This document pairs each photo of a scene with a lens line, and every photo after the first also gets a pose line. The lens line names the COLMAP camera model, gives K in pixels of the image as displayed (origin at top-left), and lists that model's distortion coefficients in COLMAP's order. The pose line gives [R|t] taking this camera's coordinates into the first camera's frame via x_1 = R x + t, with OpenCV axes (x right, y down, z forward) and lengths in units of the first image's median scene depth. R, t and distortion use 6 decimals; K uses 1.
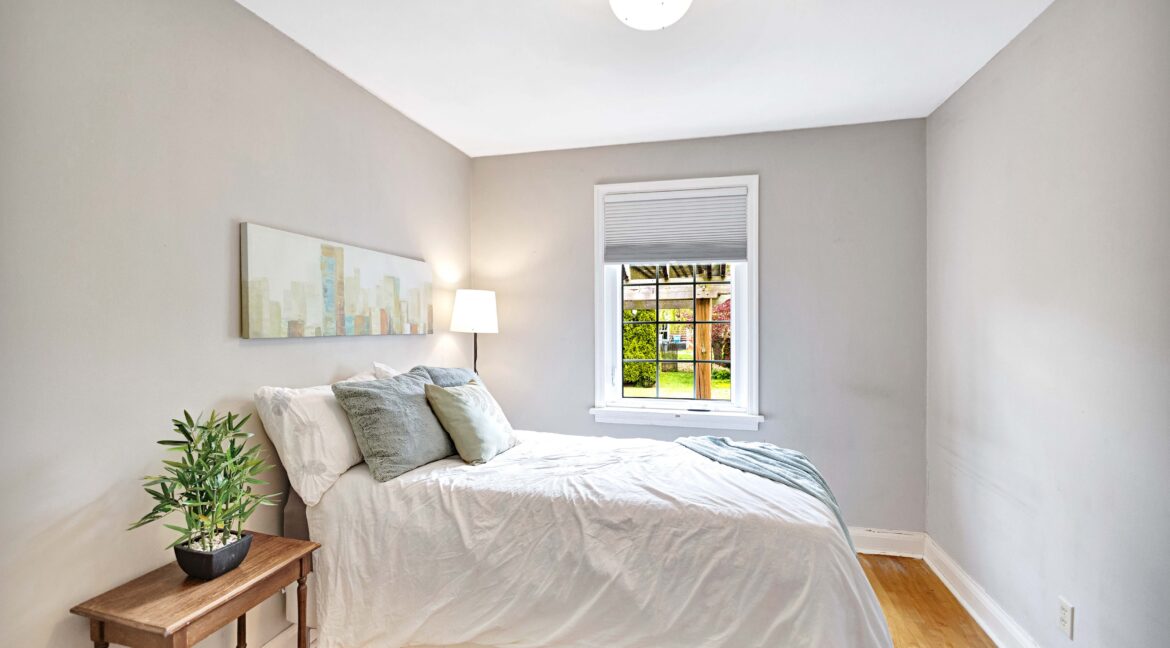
lens RADIAL K [[520.4, 0, 612.8], [0, 520.4, 321.0], [0, 0, 1]] dist [0.000931, -0.000241]
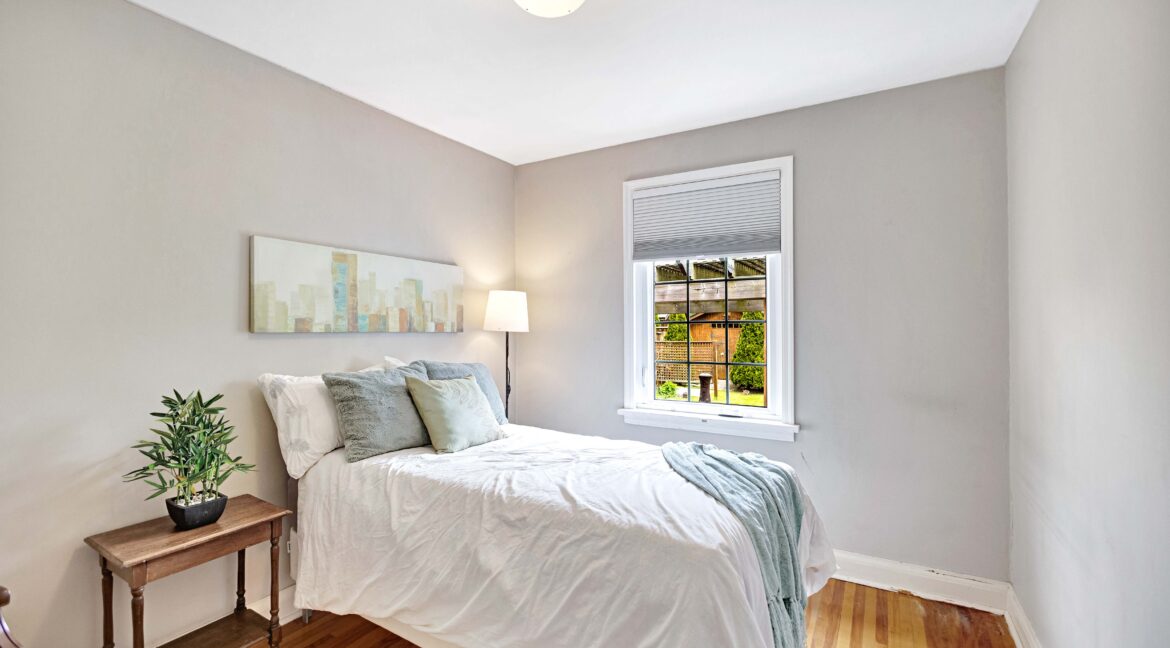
lens RADIAL K [[520.4, 0, 609.3], [0, 520.4, 320.3], [0, 0, 1]] dist [0.000931, -0.000241]
pose [[0.957115, -0.004745, -0.289670, 0.361206], [0.002036, 0.999951, -0.009653, 0.016019], [0.289702, 0.008650, 0.957078, 0.083707]]
